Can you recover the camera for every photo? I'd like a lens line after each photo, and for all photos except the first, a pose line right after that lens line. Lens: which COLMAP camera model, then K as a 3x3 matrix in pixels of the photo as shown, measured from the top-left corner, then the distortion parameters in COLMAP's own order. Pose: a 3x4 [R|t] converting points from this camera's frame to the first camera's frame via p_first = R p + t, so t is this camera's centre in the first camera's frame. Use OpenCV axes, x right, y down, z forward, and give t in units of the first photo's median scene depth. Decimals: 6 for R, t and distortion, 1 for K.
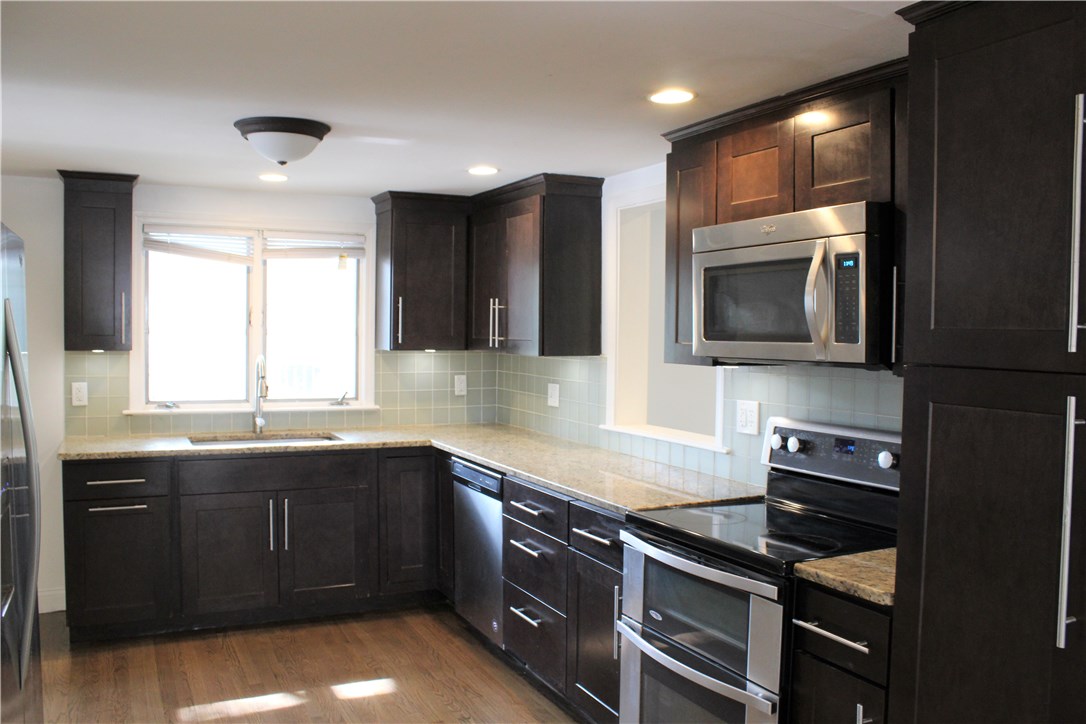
lens RADIAL K [[909.1, 0, 546.6], [0, 909.1, 360.8], [0, 0, 1]] dist [-0.156884, 0.116133]
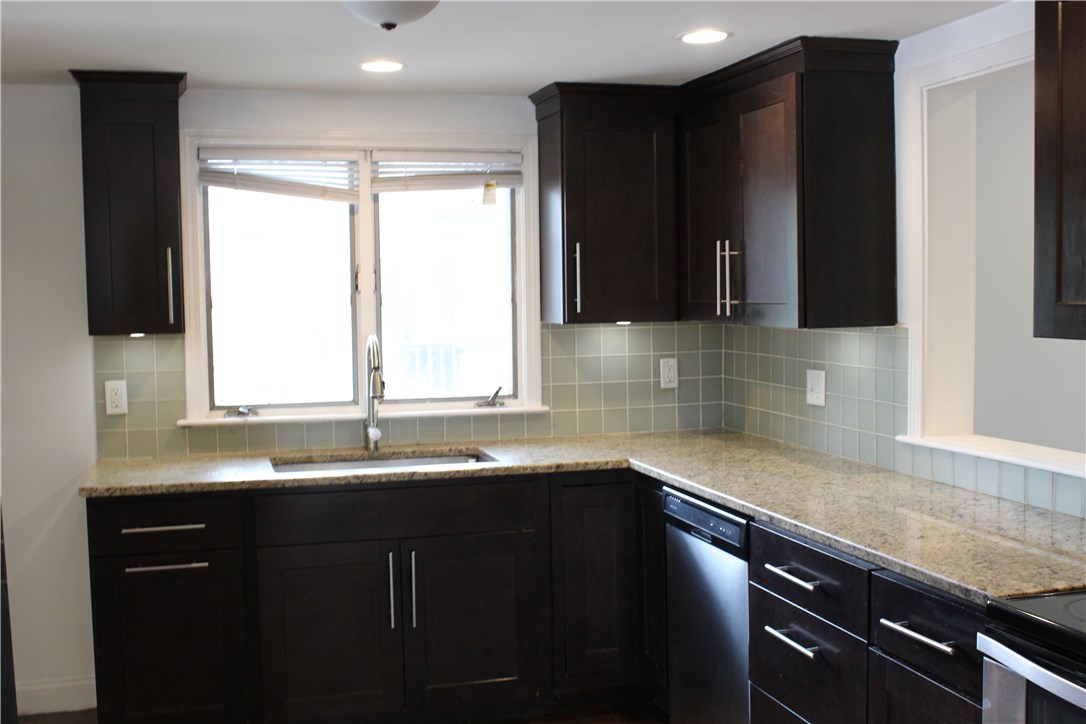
lens RADIAL K [[1199.7, 0, 544.0], [0, 1199.7, 369.0], [0, 0, 1]] dist [-0.098520, 0.000000]
pose [[0.983707, -0.015683, -0.179093, -0.033103], [0.021085, 0.999377, 0.028302, -0.003977], [0.178537, -0.031618, 0.983425, 0.143152]]
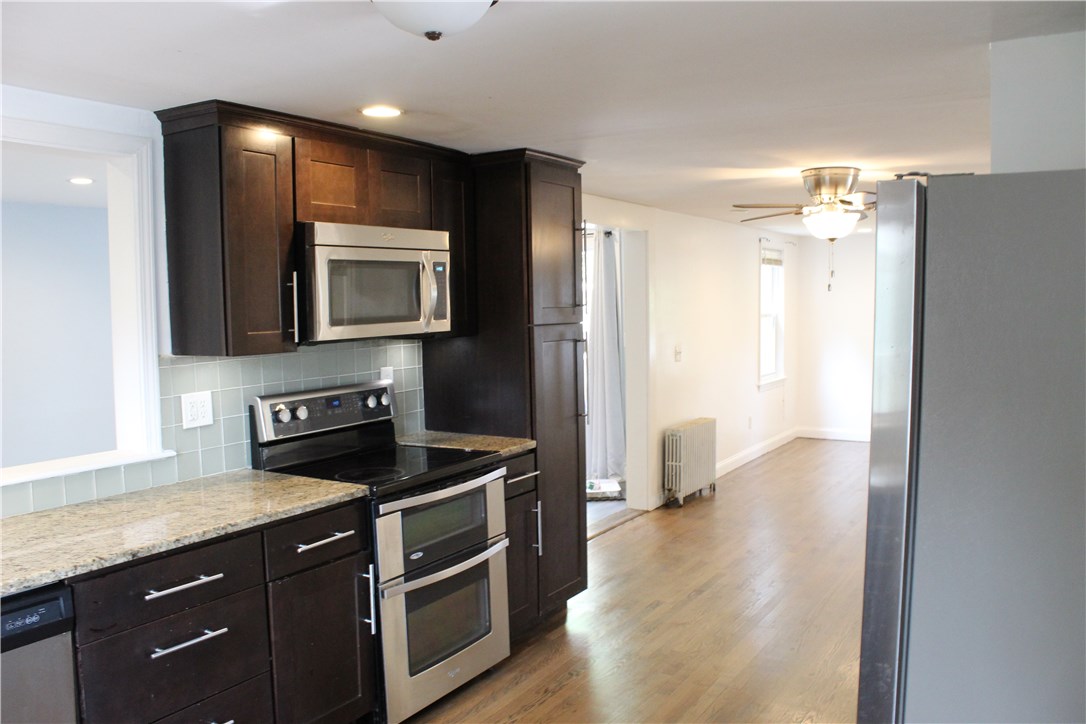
lens RADIAL K [[909.1, 0, 542.8], [0, 909.1, 364.3], [0, 0, 1]] dist [-0.156884, 0.116133]
pose [[-0.537573, -0.053797, 0.841499, -0.634124], [0.045063, 0.994704, 0.092379, -0.046275], [-0.842012, 0.087581, -0.532302, 0.976242]]
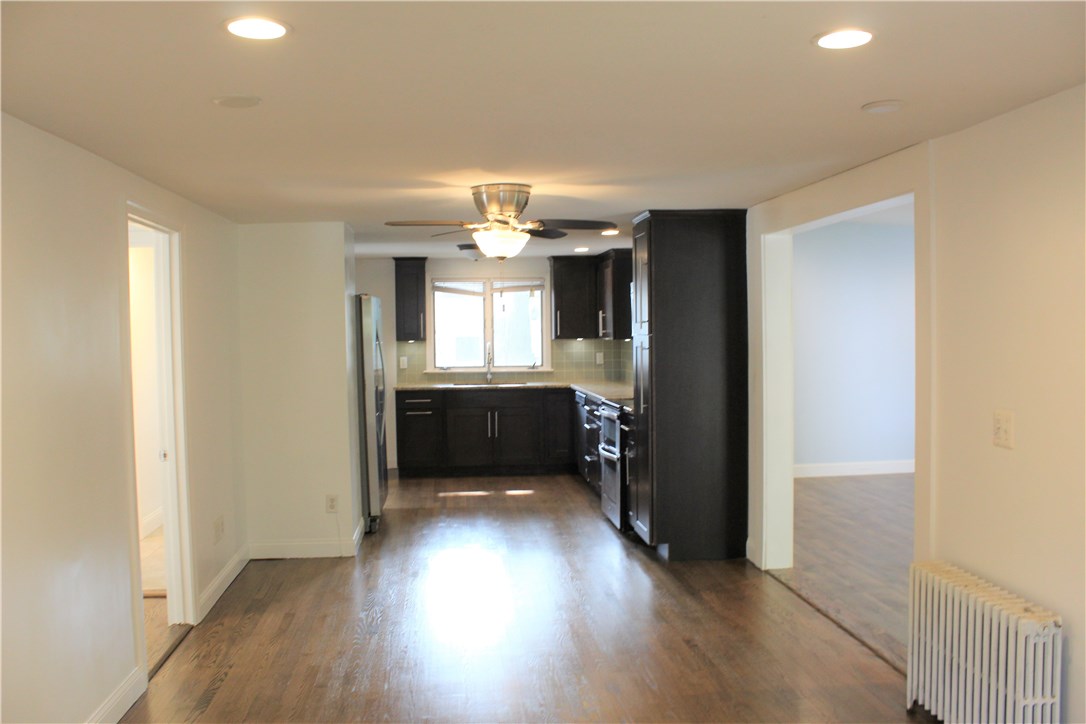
lens RADIAL K [[909.1, 0, 543.0], [0, 909.1, 357.2], [0, 0, 1]] dist [-0.156884, 0.116133]
pose [[0.938872, -0.012687, -0.344032, 0.511749], [0.011674, 0.999919, -0.005015, 0.039337], [0.344068, 0.000692, 0.938944, -0.892688]]
